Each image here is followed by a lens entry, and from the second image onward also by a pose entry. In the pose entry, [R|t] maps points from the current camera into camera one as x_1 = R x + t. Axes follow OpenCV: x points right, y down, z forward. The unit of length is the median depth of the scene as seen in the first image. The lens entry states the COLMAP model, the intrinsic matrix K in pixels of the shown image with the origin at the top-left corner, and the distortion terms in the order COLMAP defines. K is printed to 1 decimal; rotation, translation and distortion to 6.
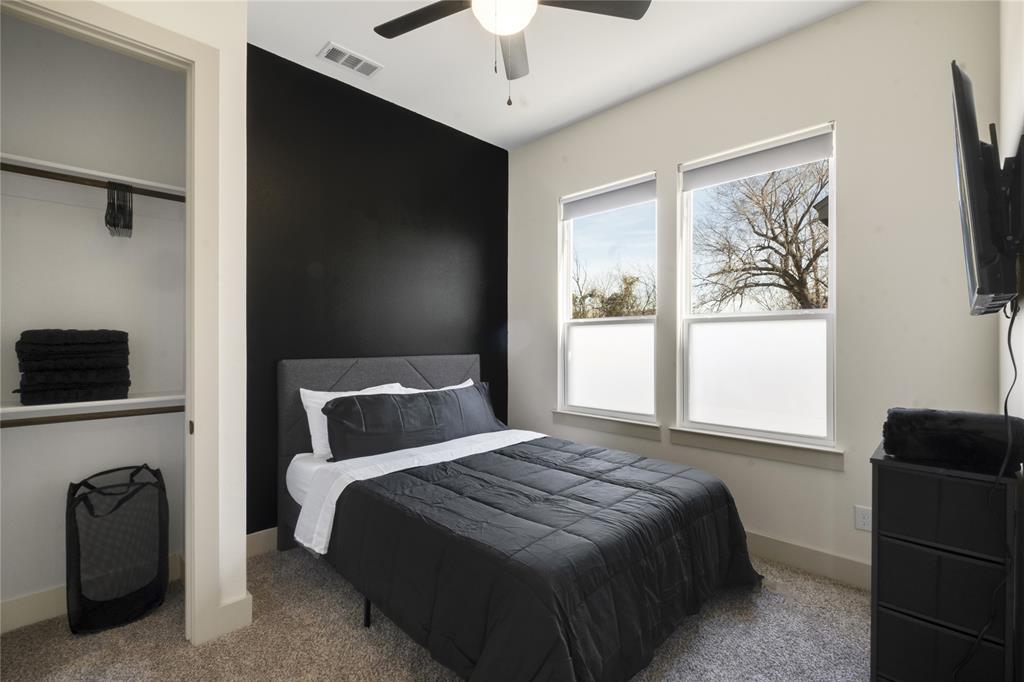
lens RADIAL K [[457.9, 0, 512.0], [0, 457.9, 341.0], [0, 0, 1]] dist [0.003184, -0.000119]
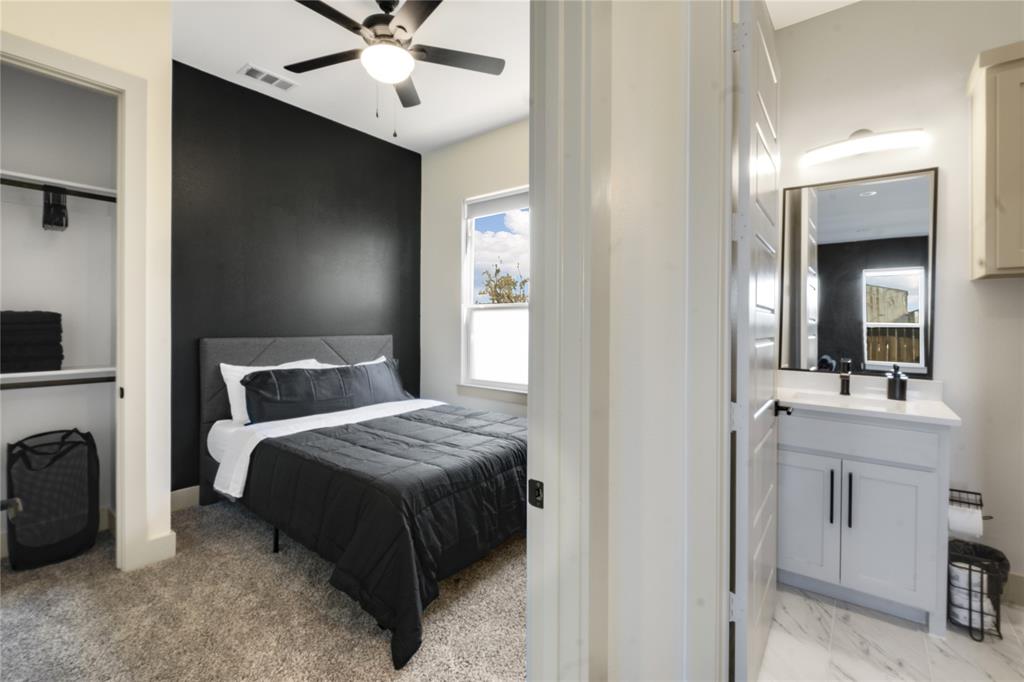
lens RADIAL K [[450.8, 0, 507.2], [0, 450.8, 325.9], [0, 0, 1]] dist [-0.001423, -0.000573]
pose [[0.992820, 0.004319, 0.119544, 0.144558], [-0.004766, 0.999983, 0.003451, 0.003120], [-0.119527, -0.003996, 0.992823, -0.258279]]
